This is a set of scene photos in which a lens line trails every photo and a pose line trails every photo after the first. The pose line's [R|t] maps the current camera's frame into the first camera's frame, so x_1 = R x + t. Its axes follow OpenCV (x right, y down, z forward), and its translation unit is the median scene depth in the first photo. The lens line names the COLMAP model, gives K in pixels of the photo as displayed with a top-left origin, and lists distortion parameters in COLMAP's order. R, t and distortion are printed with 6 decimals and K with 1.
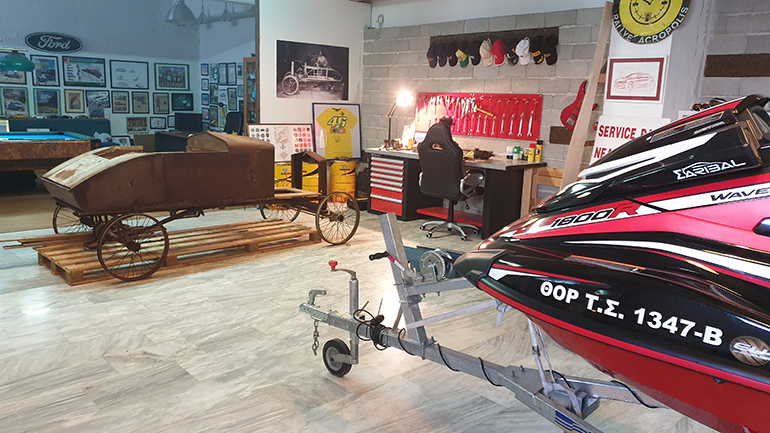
lens RADIAL K [[615.3, 0, 385.0], [0, 615.3, 216.5], [0, 0, 1]] dist [-0.006649, -0.001941]
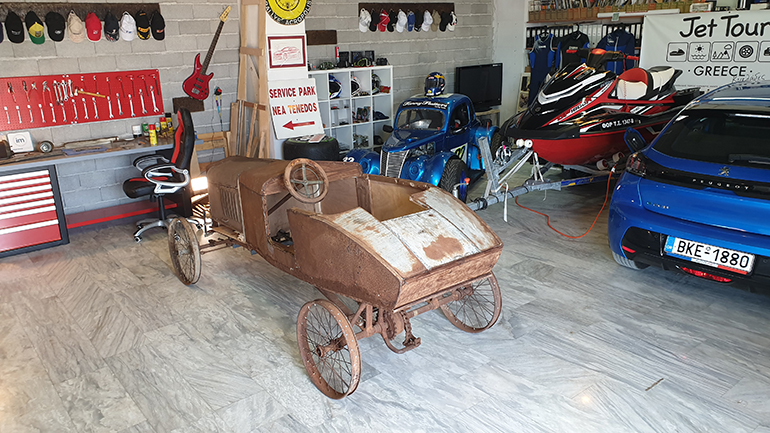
lens RADIAL K [[615.3, 0, 385.0], [0, 615.3, 216.5], [0, 0, 1]] dist [-0.006649, -0.001941]
pose [[0.045541, -0.315338, 0.947886, -0.964339], [0.216327, 0.929468, 0.298818, -0.240909], [-0.975258, 0.191445, 0.110545, 0.701008]]
